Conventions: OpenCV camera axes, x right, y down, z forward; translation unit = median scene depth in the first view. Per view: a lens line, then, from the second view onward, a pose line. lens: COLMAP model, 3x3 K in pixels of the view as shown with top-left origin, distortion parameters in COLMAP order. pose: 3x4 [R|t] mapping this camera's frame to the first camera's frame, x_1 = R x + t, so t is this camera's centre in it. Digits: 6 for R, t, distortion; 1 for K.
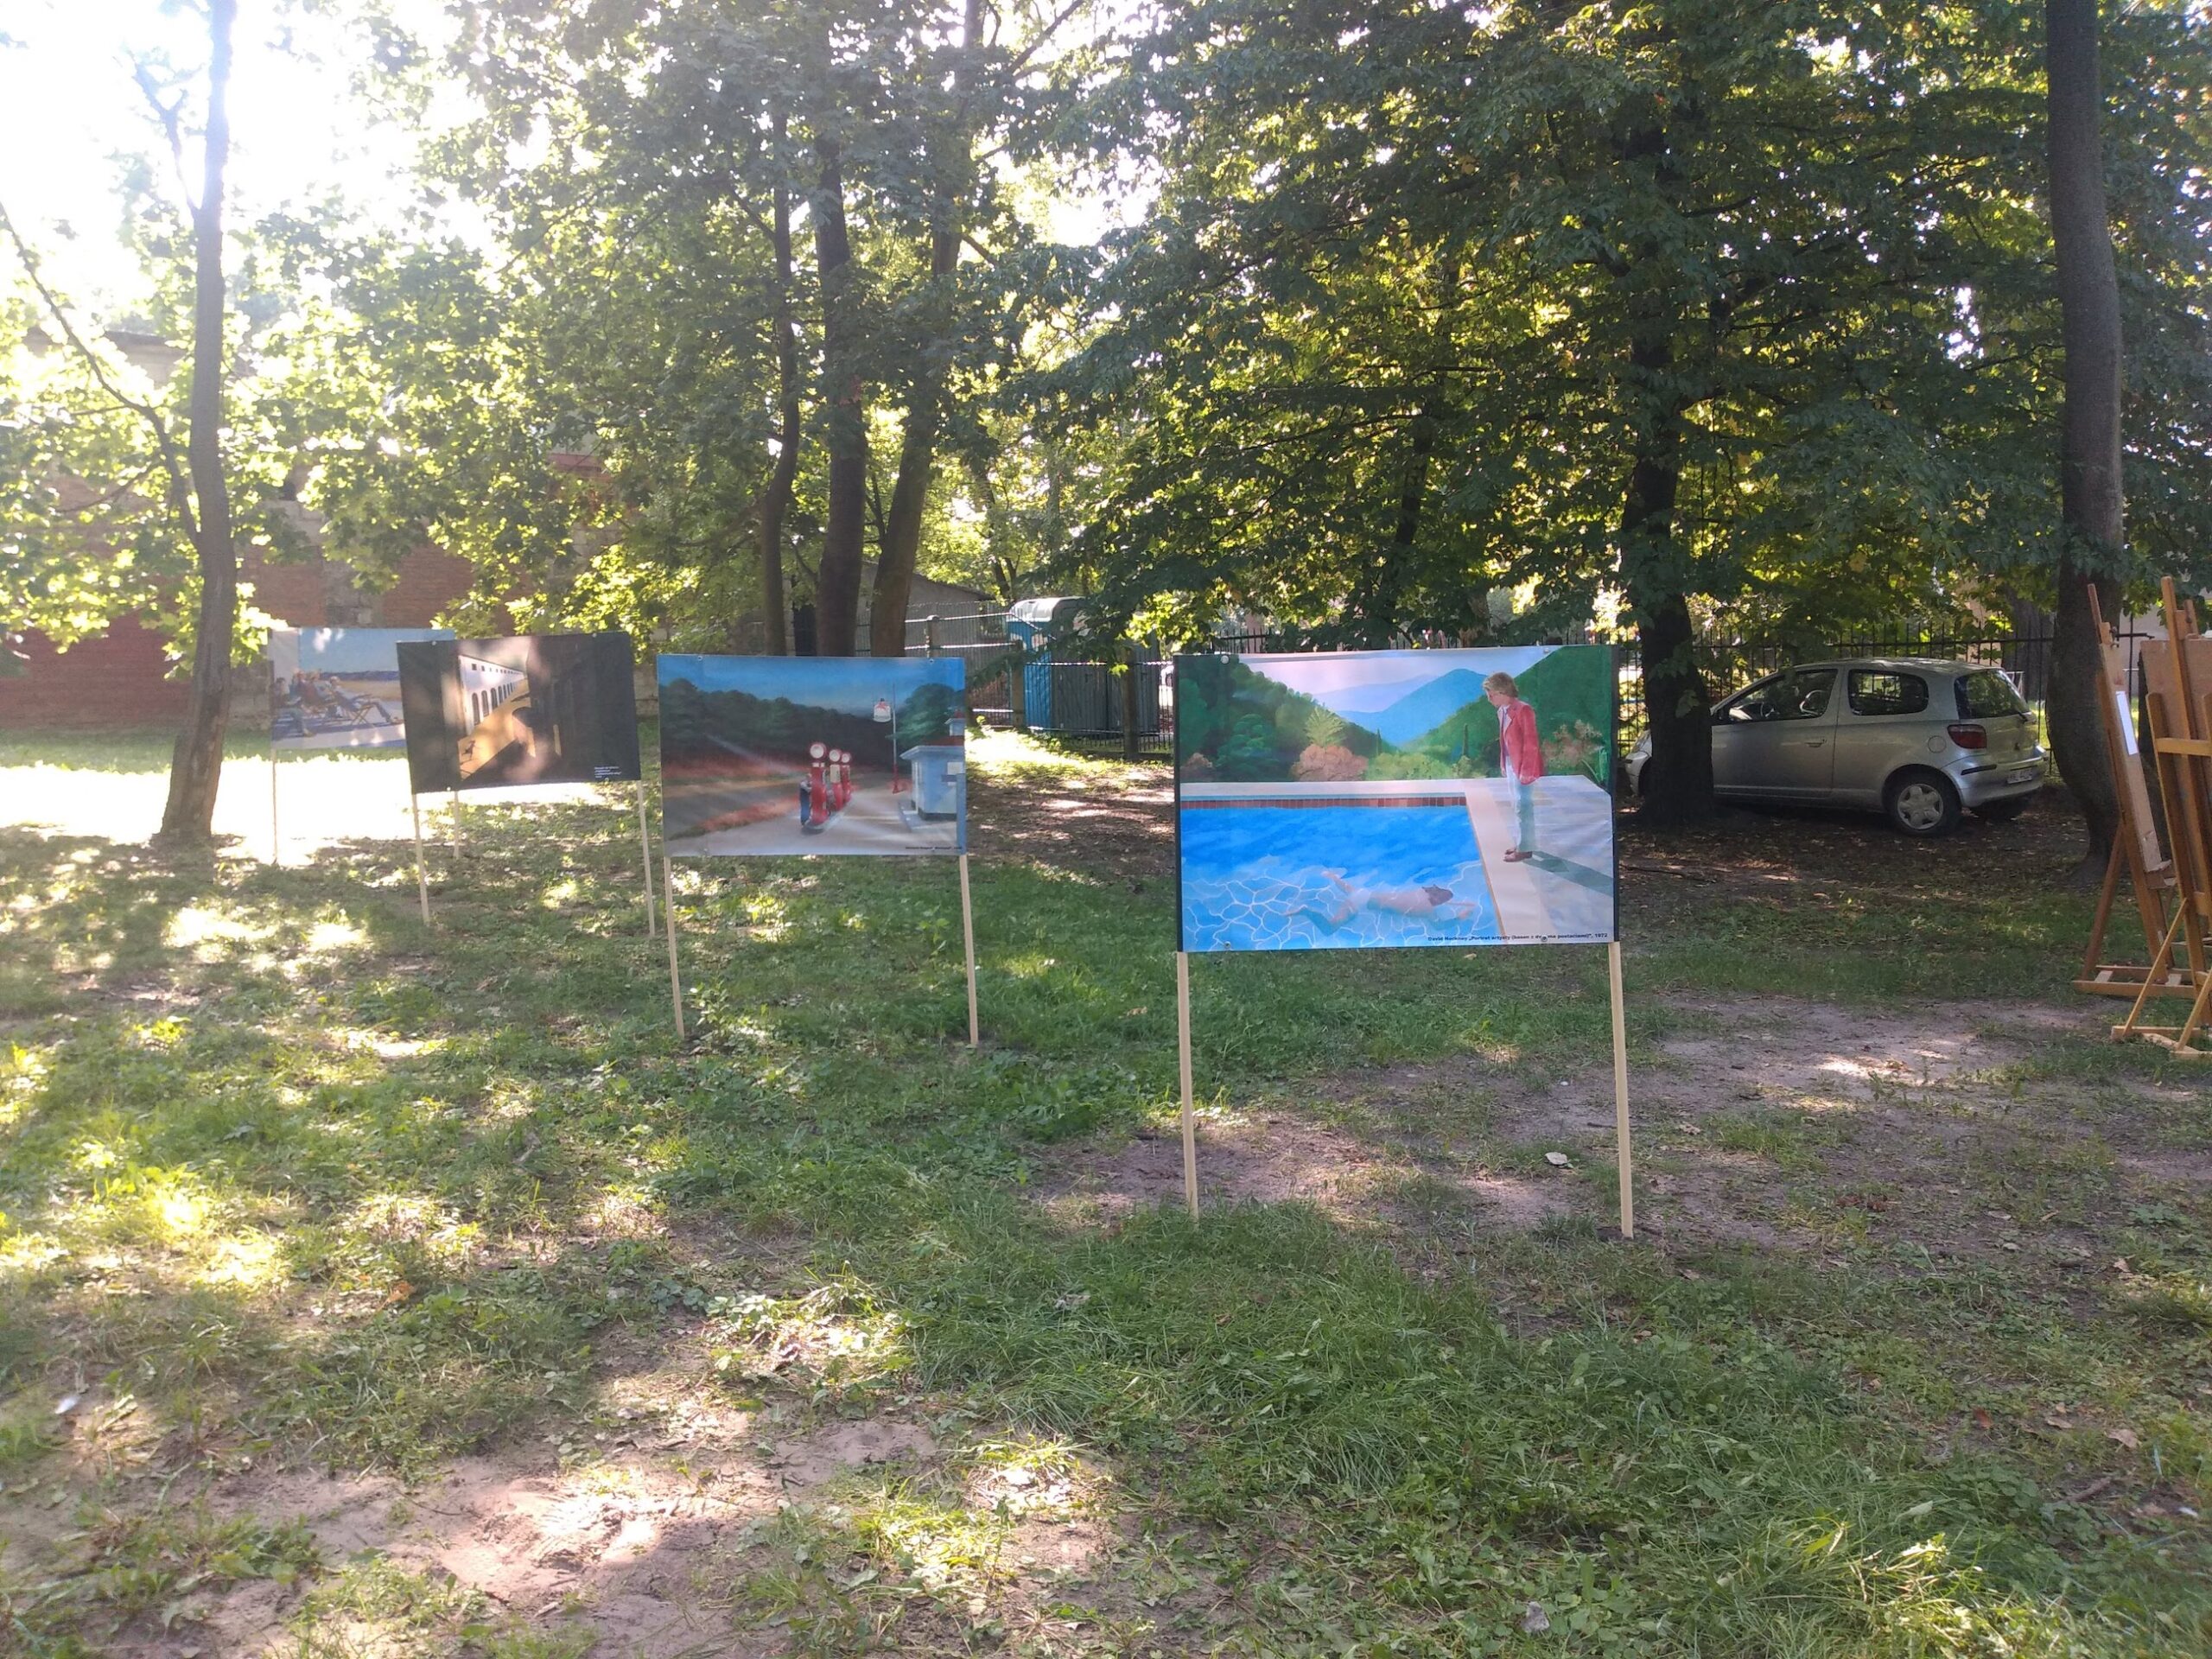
lens RADIAL K [[1709.5, 0, 1090.9], [0, 1709.5, 815.1], [0, 0, 1]] dist [0.081630, -0.136510]
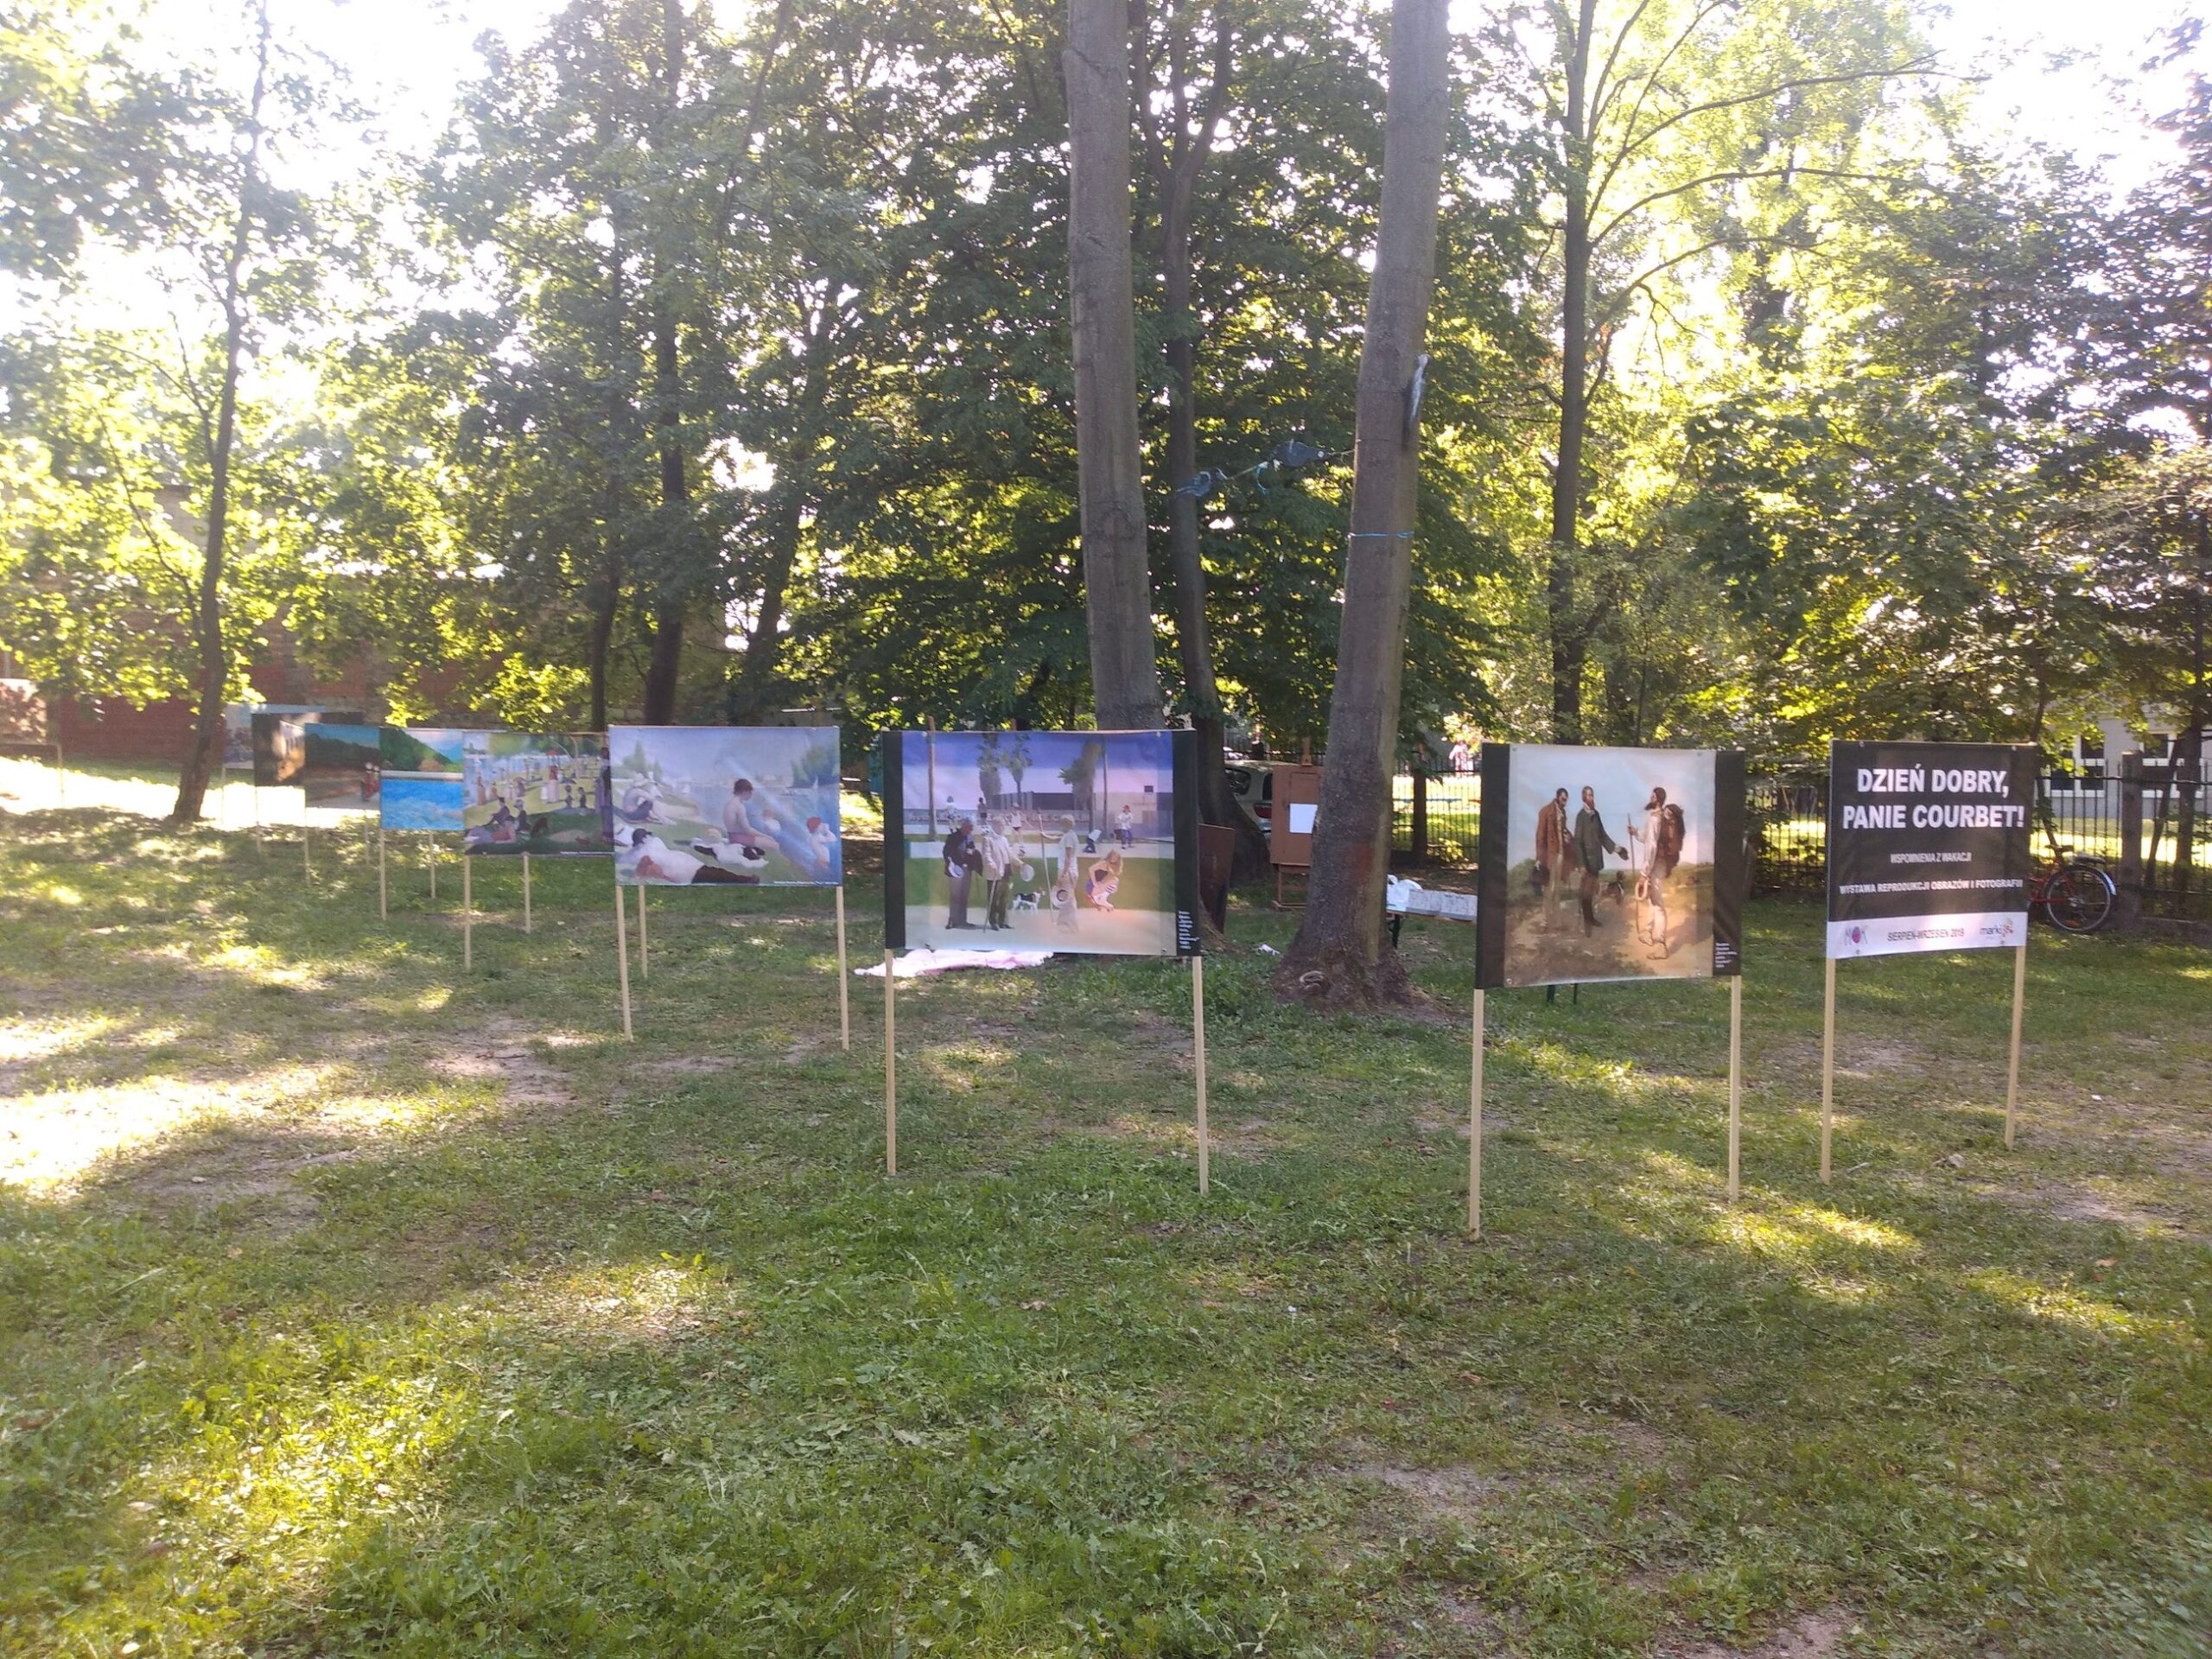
lens RADIAL K [[1730.1, 0, 1113.3], [0, 1730.1, 858.6], [0, 0, 1]] dist [0.096253, -0.168988]
pose [[0.994542, 0.049135, -0.092042, 0.637030], [-0.051913, 0.998258, -0.028036, 0.060820], [0.090504, 0.032661, 0.995360, -0.756063]]
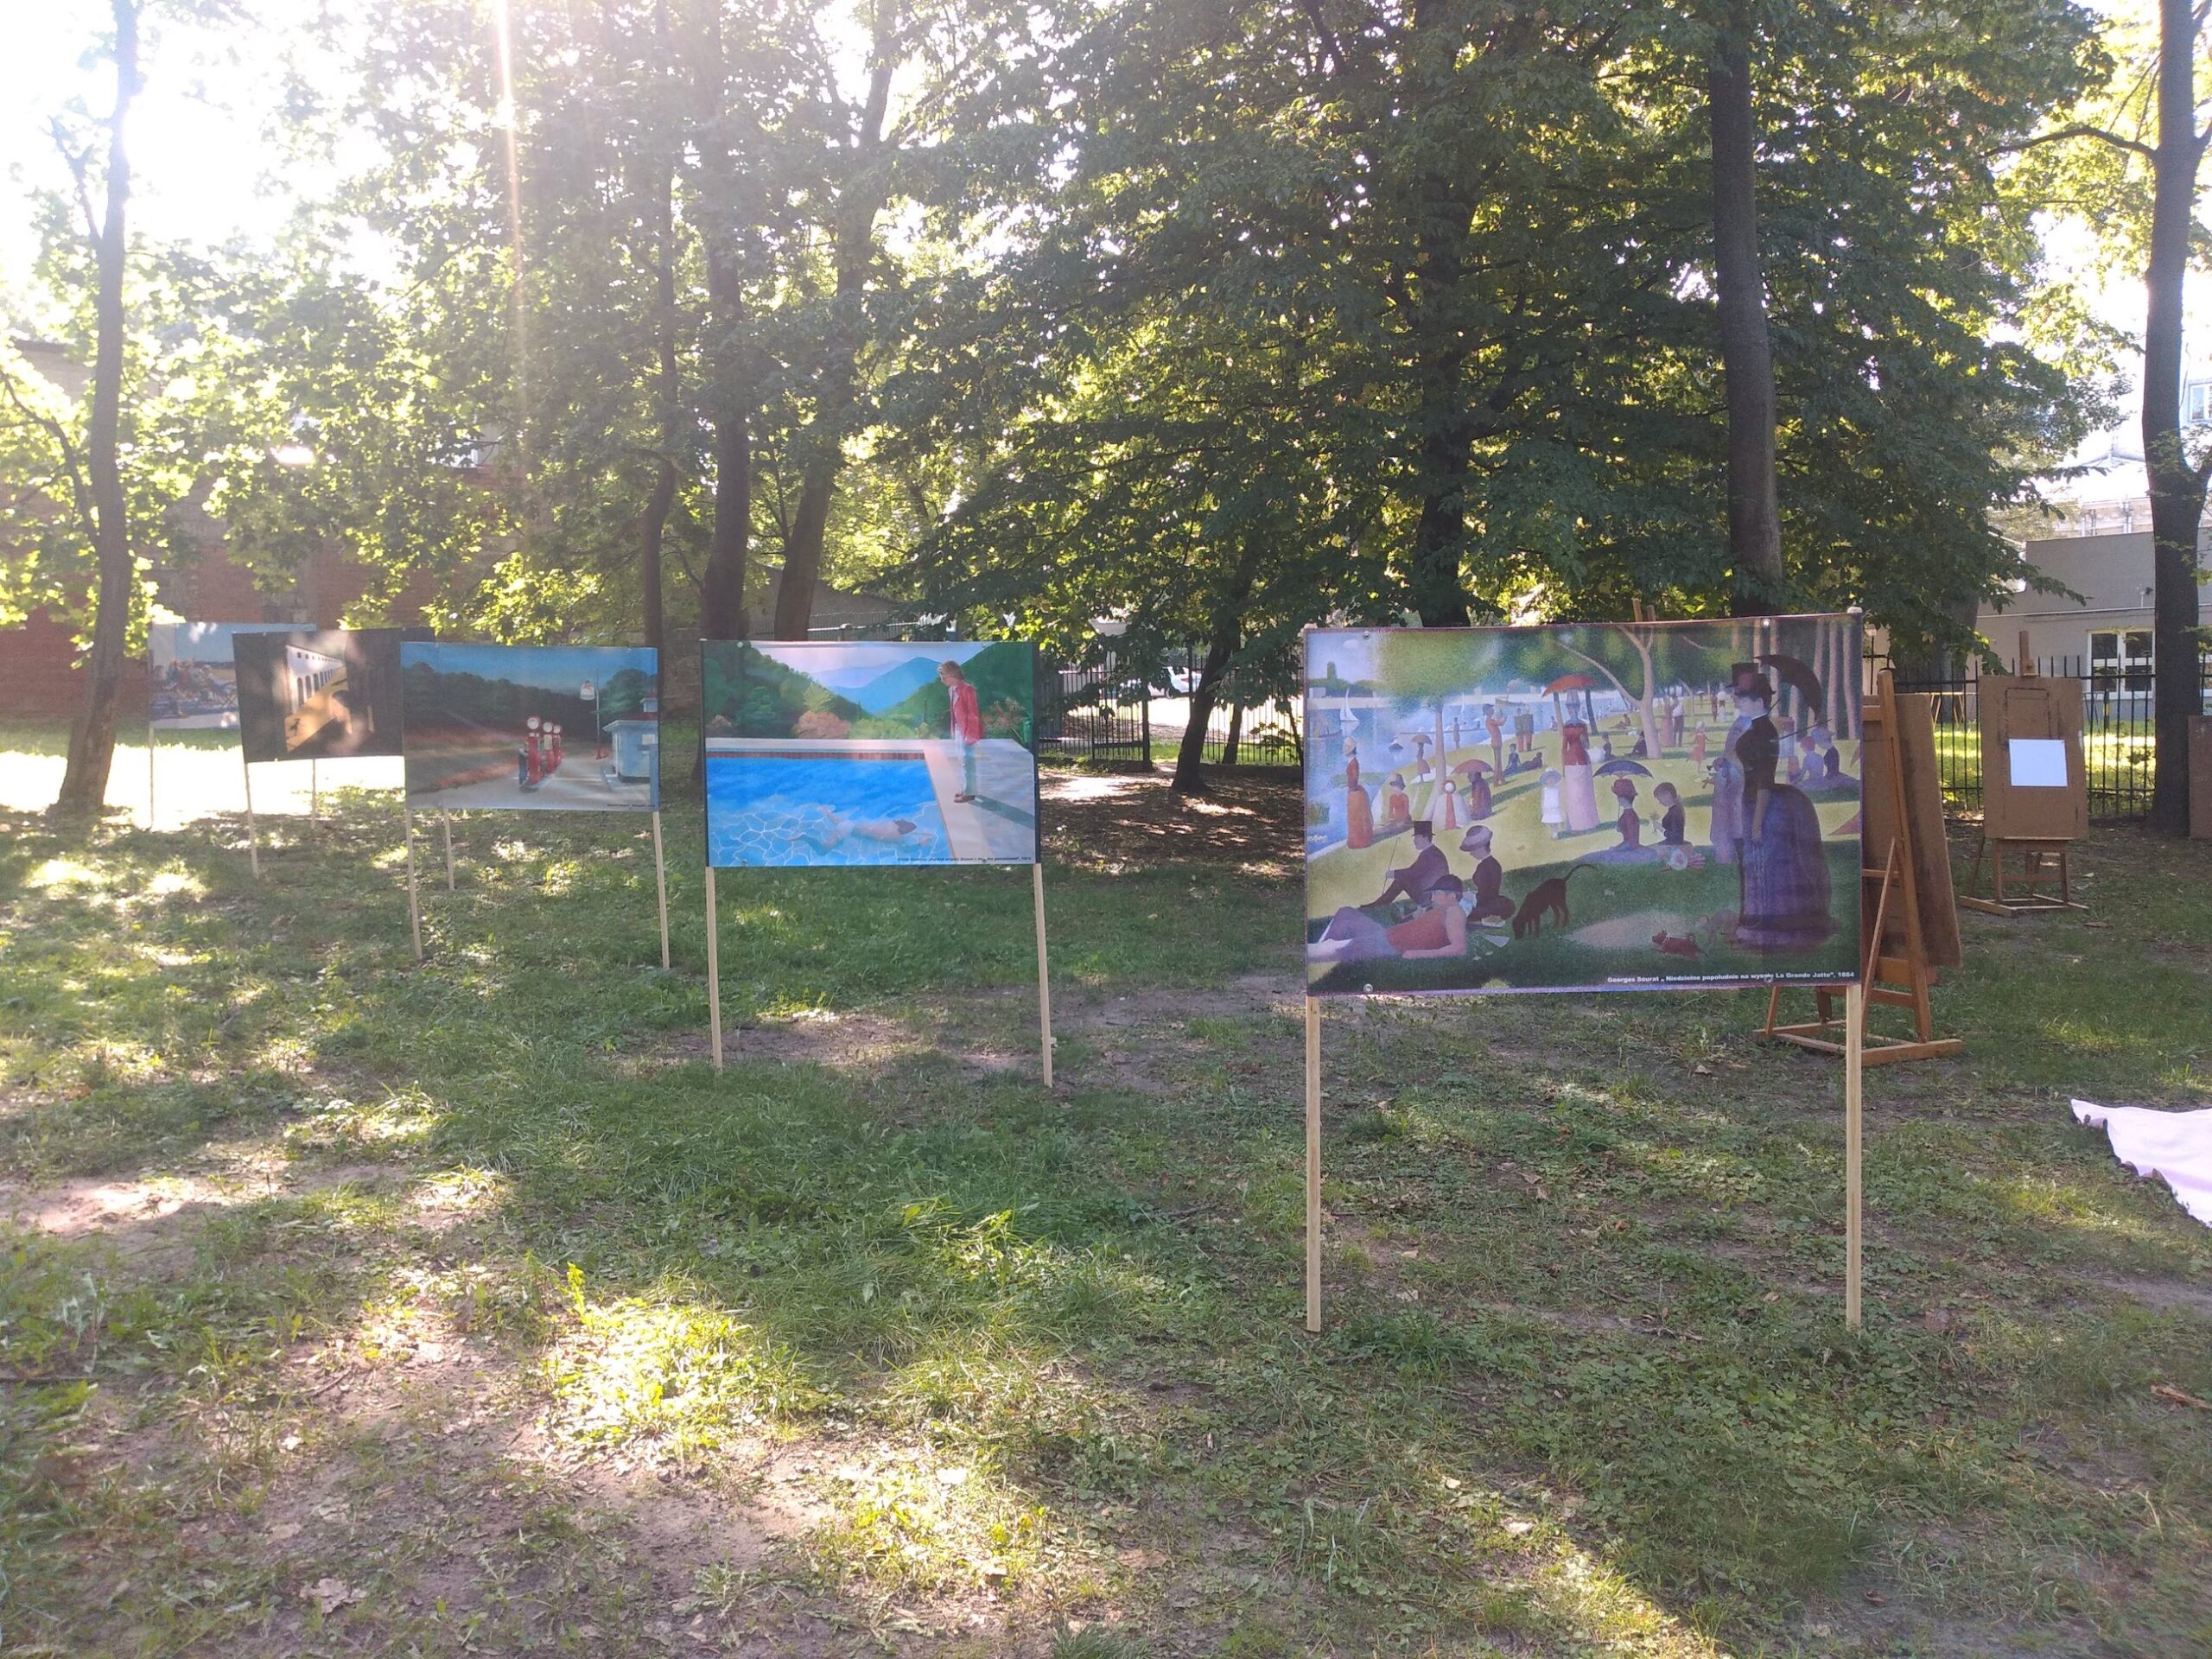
lens RADIAL K [[1718.3, 0, 1106.0], [0, 1718.3, 829.5], [0, 0, 1]] dist [0.028731, -0.051430]
pose [[0.999817, 0.015907, 0.010601, 0.138667], [-0.015893, 0.999873, -0.001435, 0.019514], [-0.010623, 0.001267, 0.999943, -0.132823]]
